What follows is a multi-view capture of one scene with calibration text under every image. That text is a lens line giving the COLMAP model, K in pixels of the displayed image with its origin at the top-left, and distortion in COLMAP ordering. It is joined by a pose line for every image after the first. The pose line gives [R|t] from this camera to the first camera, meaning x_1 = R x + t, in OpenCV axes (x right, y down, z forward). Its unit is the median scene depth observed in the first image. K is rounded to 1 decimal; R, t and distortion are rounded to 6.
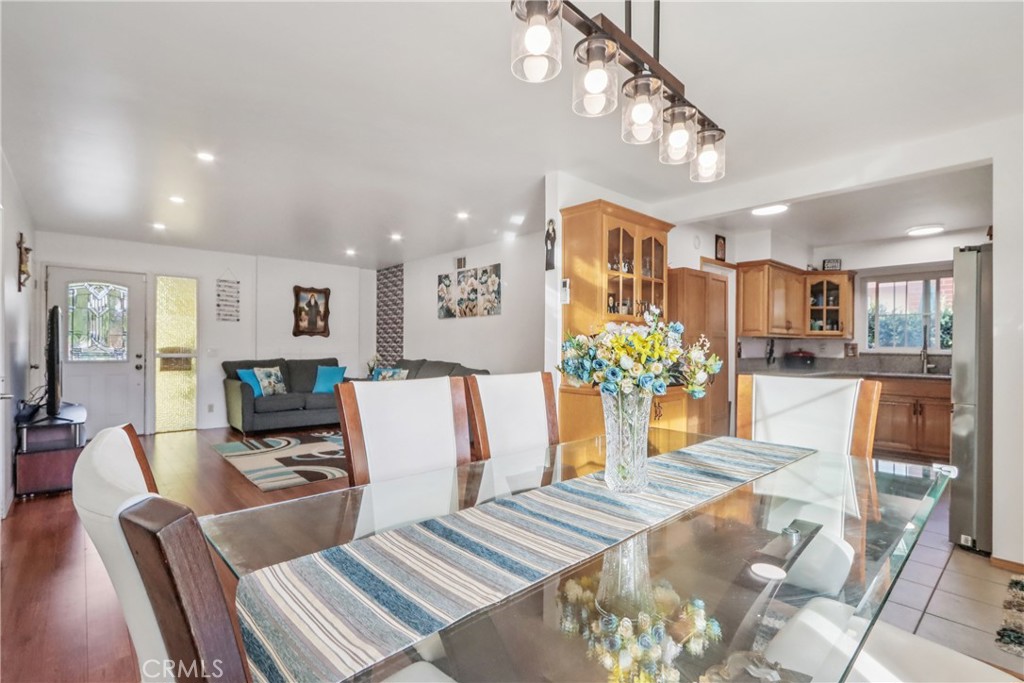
lens RADIAL K [[476.9, 0, 498.8], [0, 476.9, 342.7], [0, 0, 1]] dist [0.002580, -0.000484]
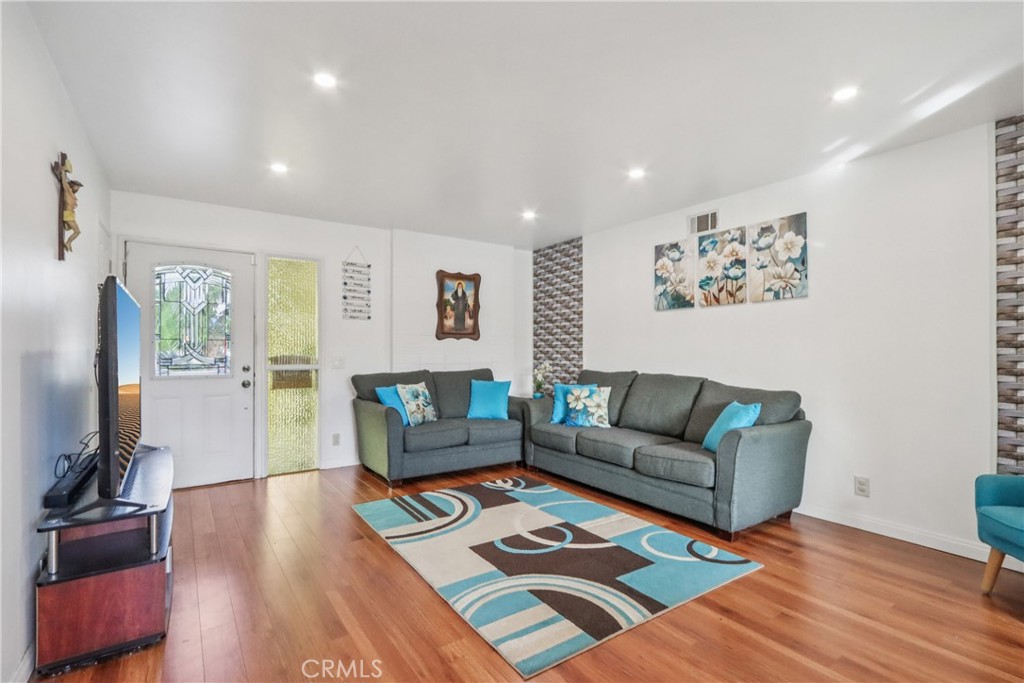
lens RADIAL K [[472.5, 0, 501.7], [0, 472.5, 346.3], [0, 0, 1]] dist [-0.002276, -0.000714]
pose [[0.991875, -0.008615, -0.126927, -0.268004], [0.008336, 0.999962, -0.002728, -0.000325], [0.126946, 0.001648, 0.991908, 0.327855]]
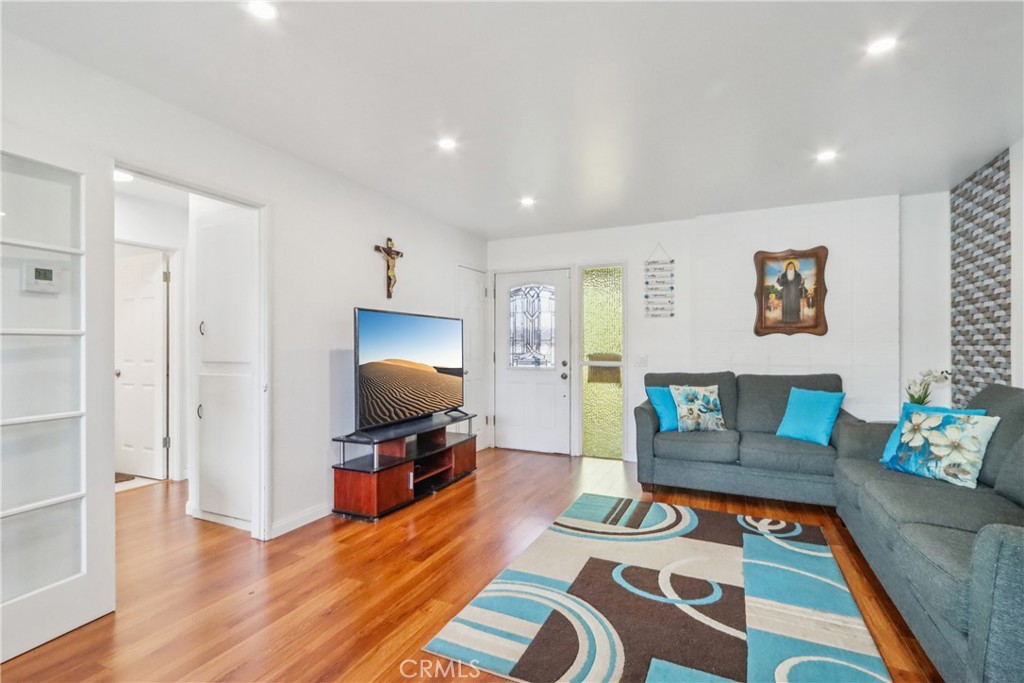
lens RADIAL K [[472.5, 0, 501.7], [0, 472.5, 346.3], [0, 0, 1]] dist [-0.002276, -0.000714]
pose [[0.392191, -0.009984, -0.919830, -0.006012], [0.007513, 0.999943, -0.007650, 0.002140], [0.919853, -0.003911, 0.392244, 0.522439]]
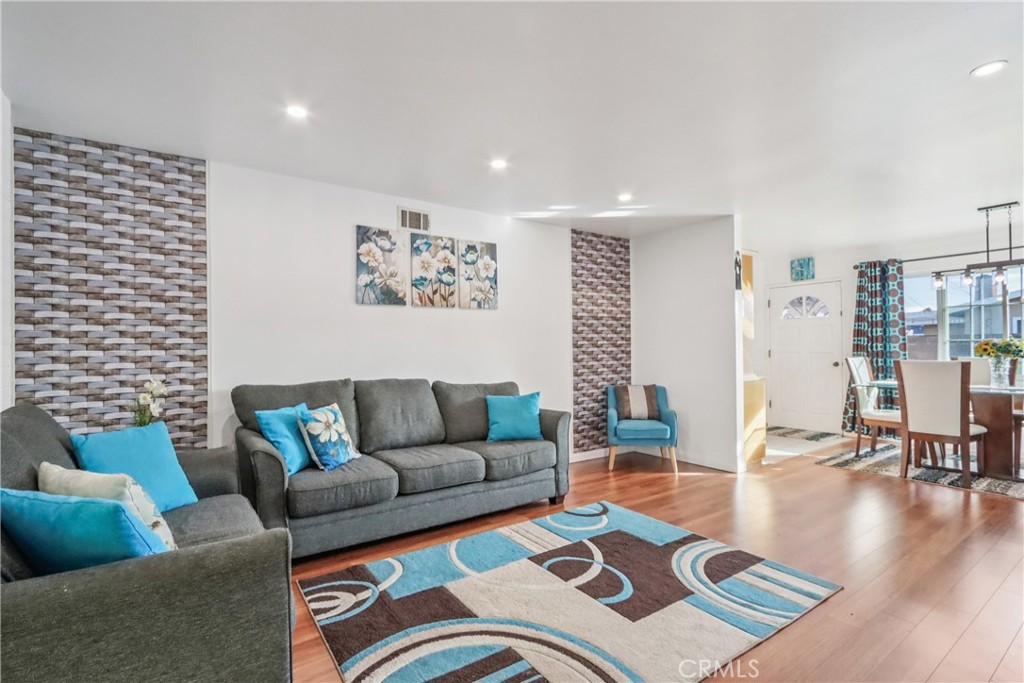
lens RADIAL K [[472.5, 0, 501.7], [0, 472.5, 346.3], [0, 0, 1]] dist [-0.002276, -0.000714]
pose [[0.118667, -0.003888, 0.992926, -0.675825], [0.004915, 0.999982, 0.003328, -0.002252], [-0.992922, 0.004485, 0.118684, 0.803016]]
